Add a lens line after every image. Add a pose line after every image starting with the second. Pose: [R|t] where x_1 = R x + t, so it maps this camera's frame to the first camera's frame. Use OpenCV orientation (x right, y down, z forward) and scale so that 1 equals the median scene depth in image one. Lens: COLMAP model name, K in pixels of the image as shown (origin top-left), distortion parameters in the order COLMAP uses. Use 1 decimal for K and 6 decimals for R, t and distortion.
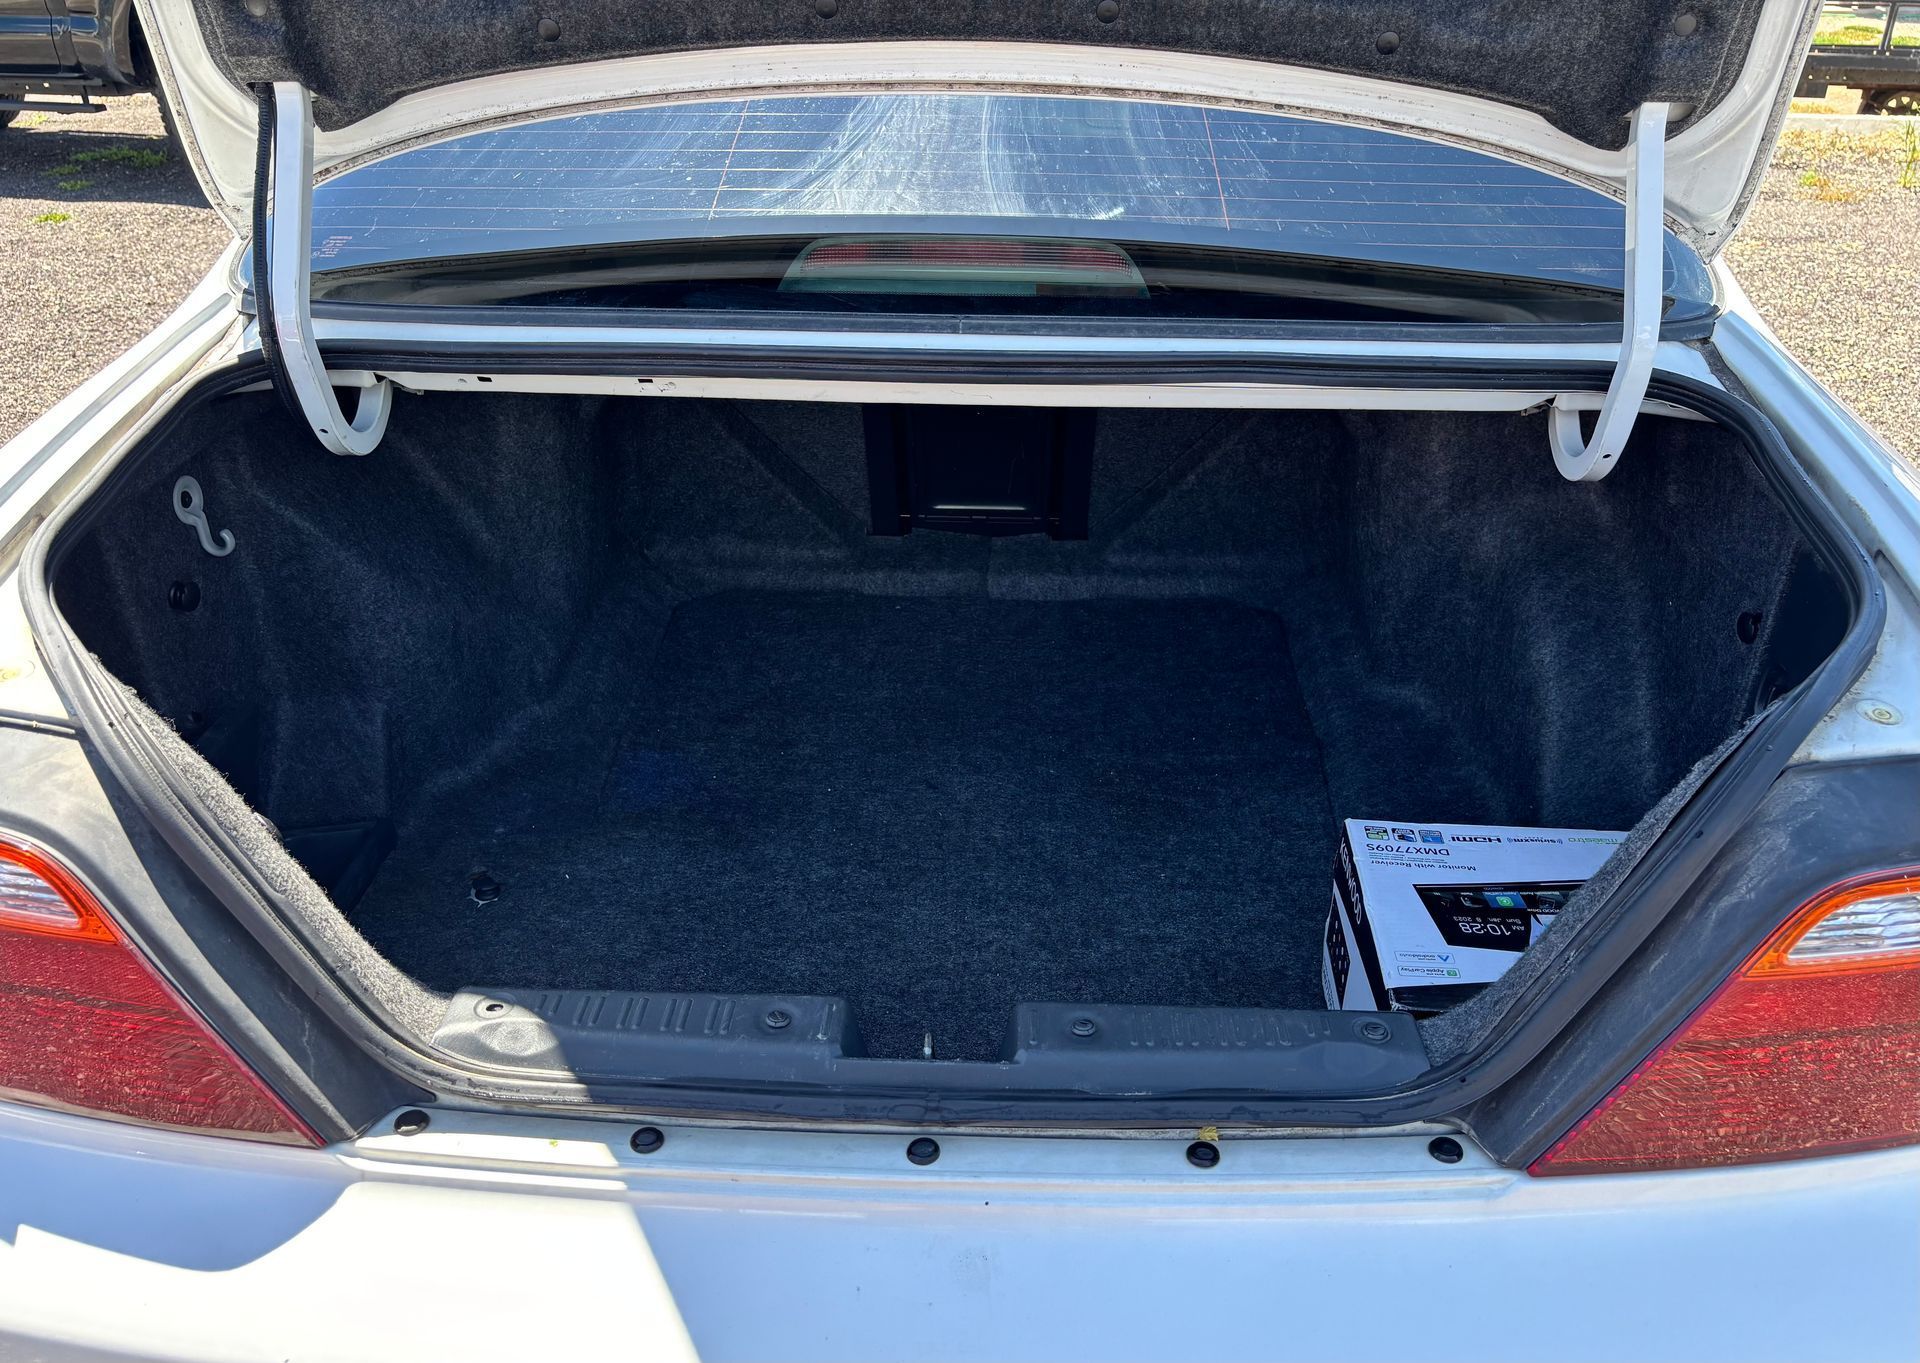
lens RADIAL K [[1399.1, 0, 986.4], [0, 1399.1, 682.6], [0, 0, 1]] dist [-0.002788, -0.014648]
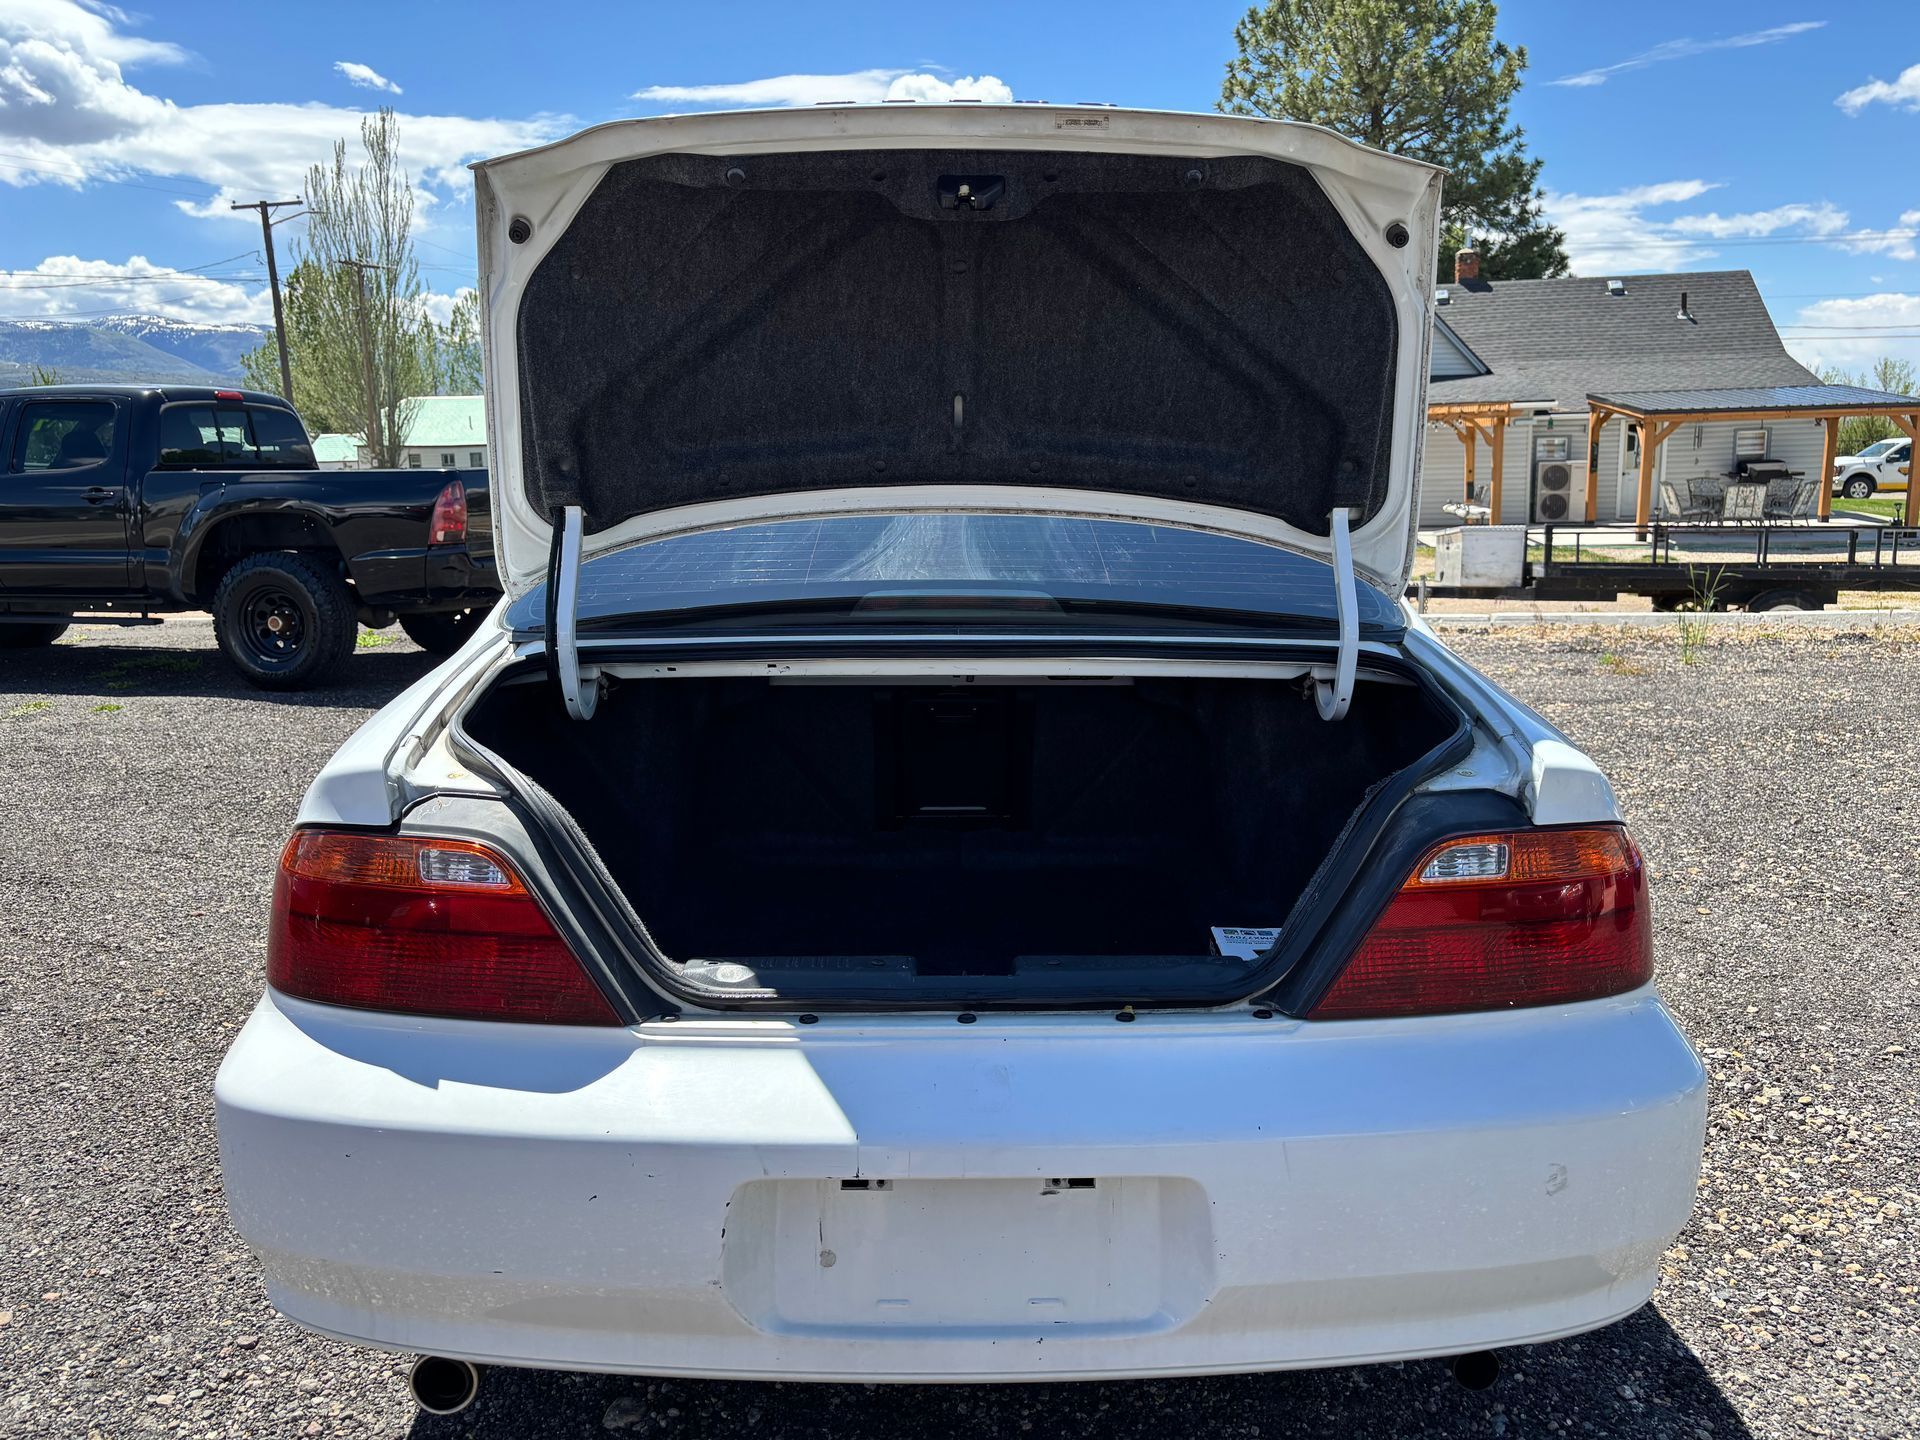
lens RADIAL K [[1441.3, 0, 960.0], [0, 1441.3, 720.0], [0, 0, 1]] dist [0.011220, -0.005027]
pose [[0.998888, -0.016787, 0.044067, -0.092999], [0.030779, 0.940076, -0.339574, 0.433289], [-0.035726, 0.340552, 0.939547, -0.605335]]
